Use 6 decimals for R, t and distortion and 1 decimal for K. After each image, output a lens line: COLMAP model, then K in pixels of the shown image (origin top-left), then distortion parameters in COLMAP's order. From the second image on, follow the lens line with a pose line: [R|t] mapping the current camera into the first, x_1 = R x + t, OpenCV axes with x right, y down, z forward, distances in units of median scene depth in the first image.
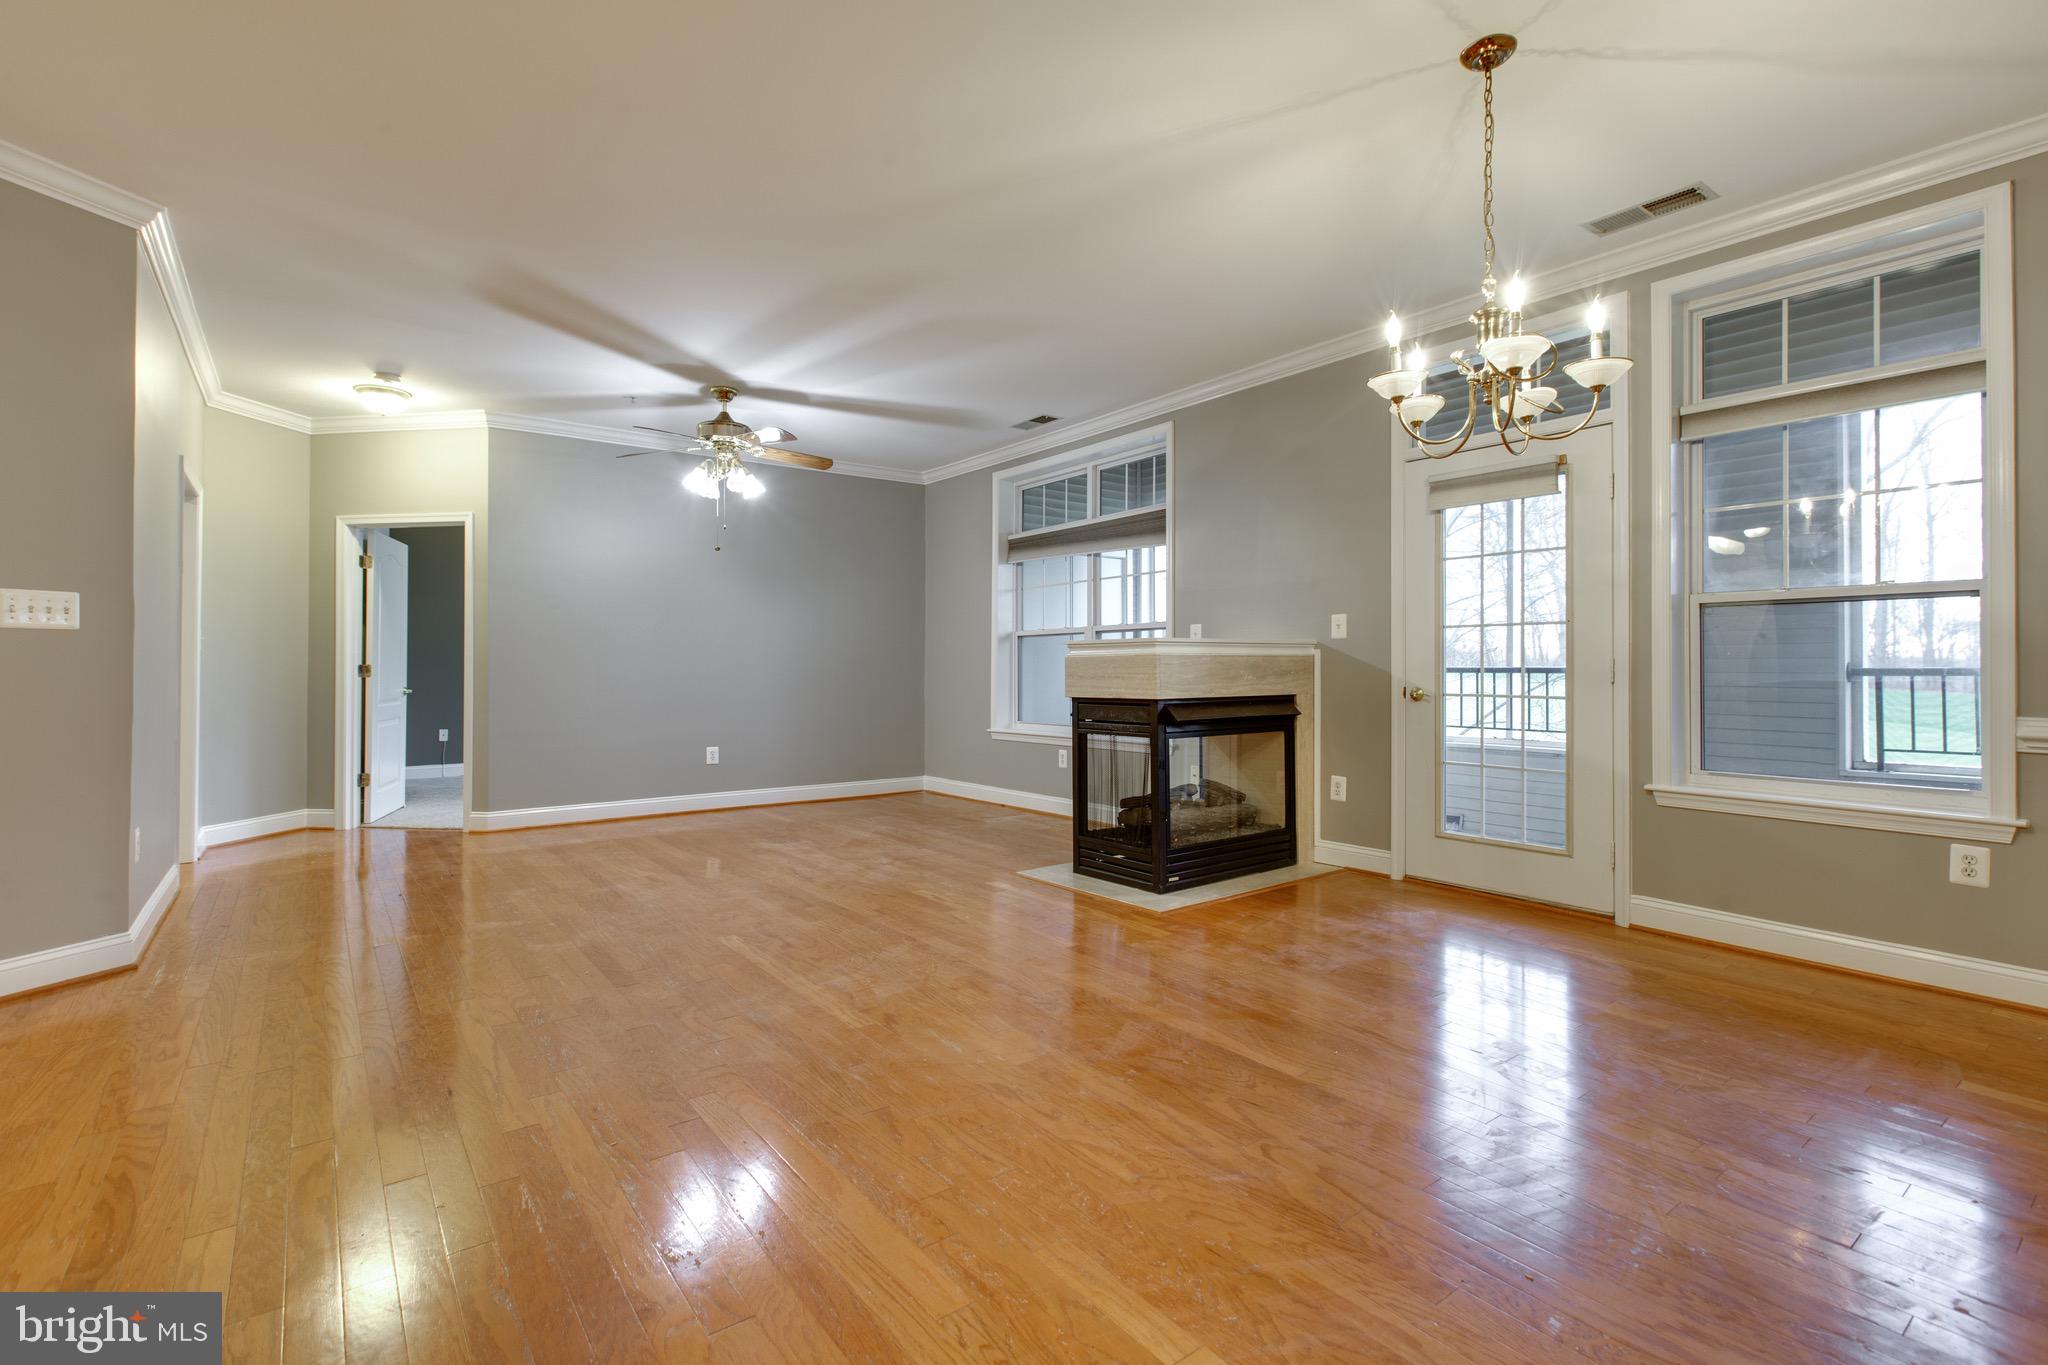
lens RADIAL K [[917.4, 0, 1015.6], [0, 917.4, 683.8], [0, 0, 1]] dist [0.000062, 0.000128]
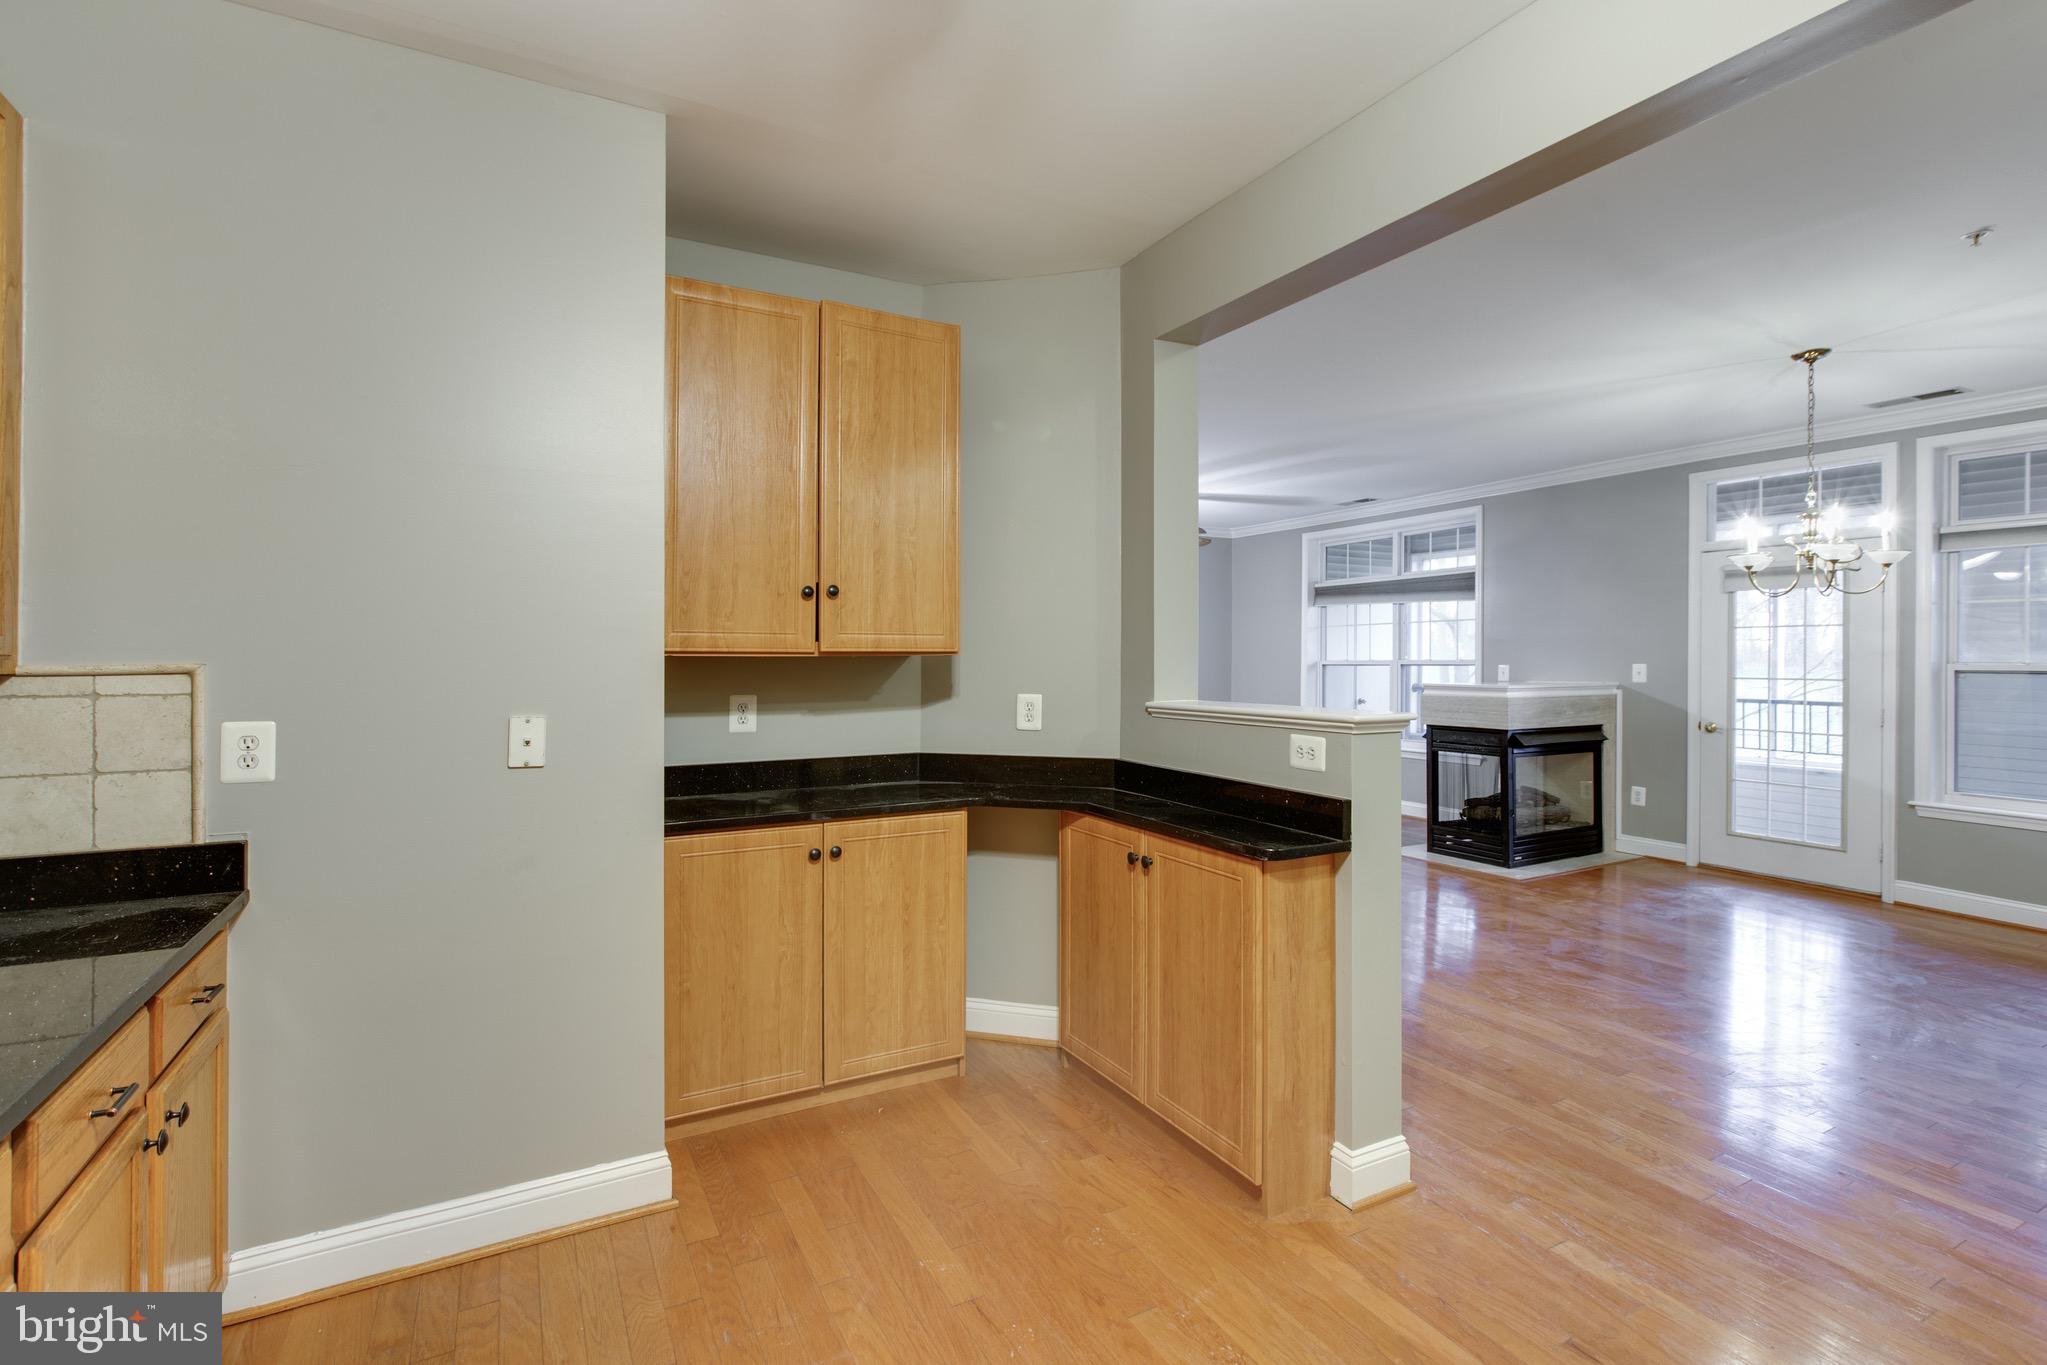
lens RADIAL K [[906.4, 0, 1016.9], [0, 906.4, 678.8], [0, 0, 1]] dist [0.000563, -0.000864]
pose [[0.987225, 0.007038, -0.159178, -0.347164], [-0.006499, 0.999971, 0.003911, -0.057775], [0.159201, -0.002826, 0.987242, -0.460142]]
